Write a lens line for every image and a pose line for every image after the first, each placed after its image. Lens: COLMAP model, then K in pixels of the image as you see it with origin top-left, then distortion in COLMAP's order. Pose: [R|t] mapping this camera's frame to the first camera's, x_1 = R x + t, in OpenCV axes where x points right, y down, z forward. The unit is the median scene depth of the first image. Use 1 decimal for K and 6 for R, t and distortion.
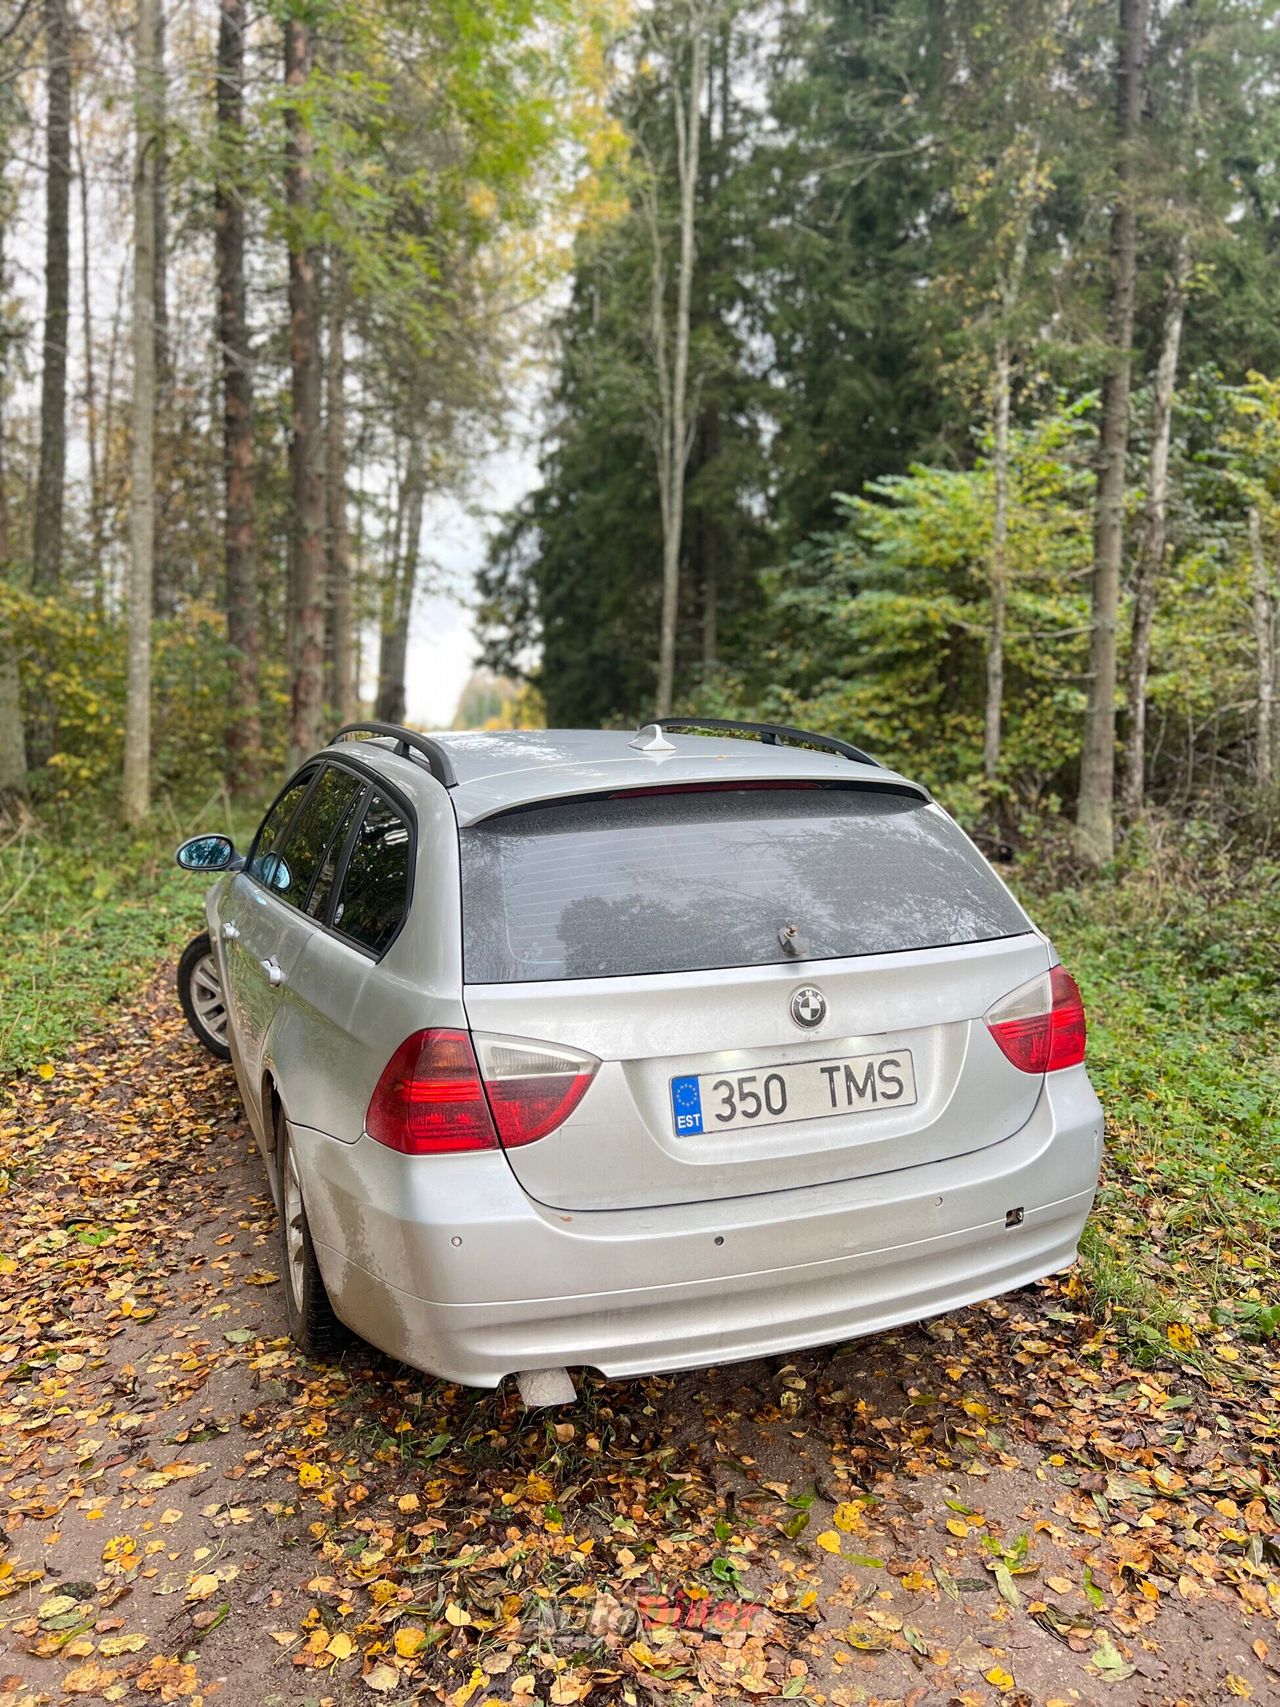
lens RADIAL K [[1297.2, 0, 643.9], [0, 1297.2, 851.7], [0, 0, 1]] dist [0.034228, -0.049777]
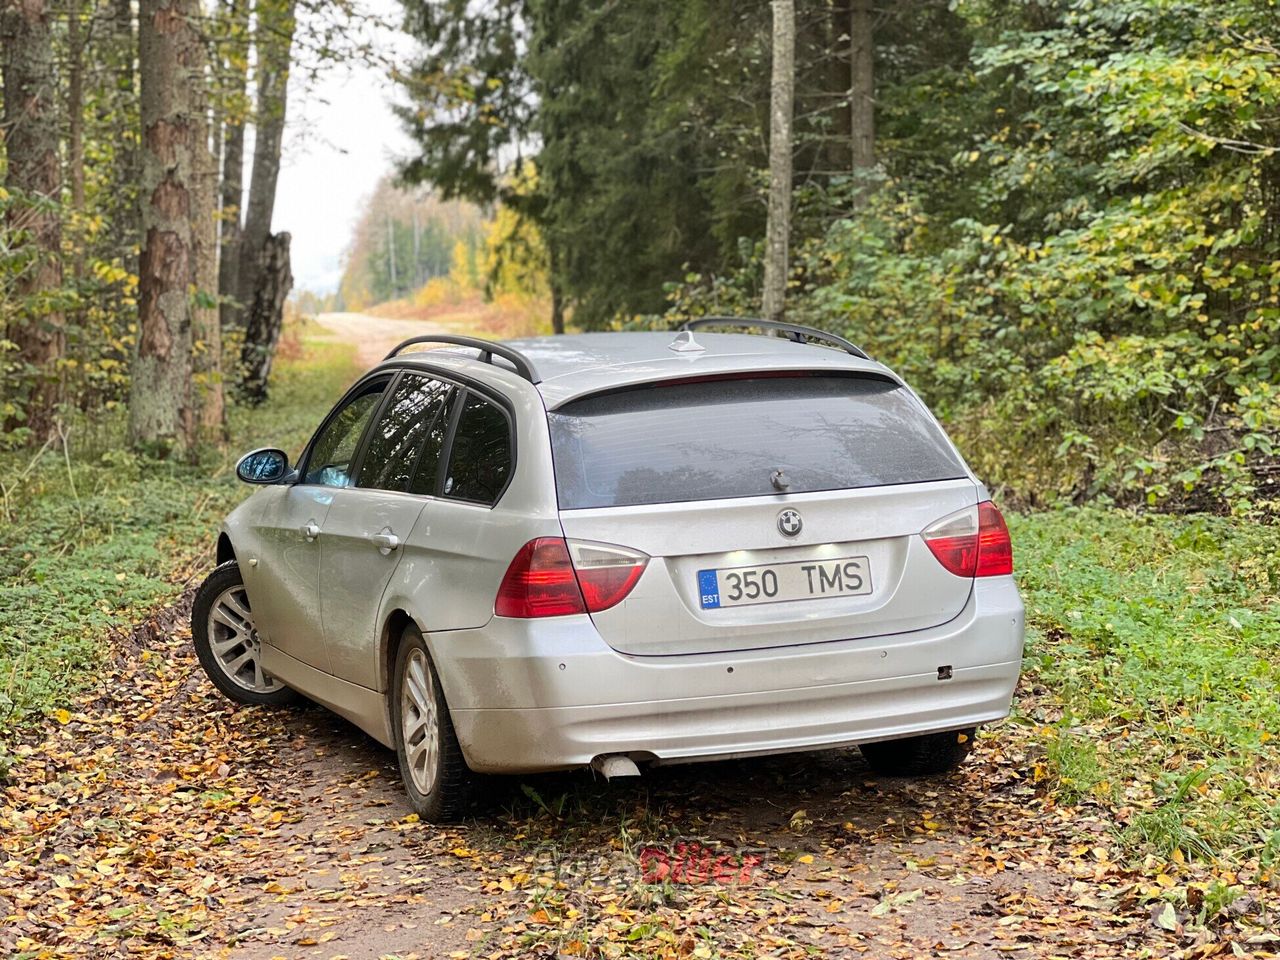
lens RADIAL K [[2930.9, 0, 640.0], [0, 2930.9, 480.0], [0, 0, 1]] dist [-0.275523, 5.261259]
pose [[0.998554, -0.030167, -0.044505, 0.100547], [0.028823, 0.999118, -0.030536, 0.158715], [0.045387, 0.029209, 0.998542, -2.211963]]
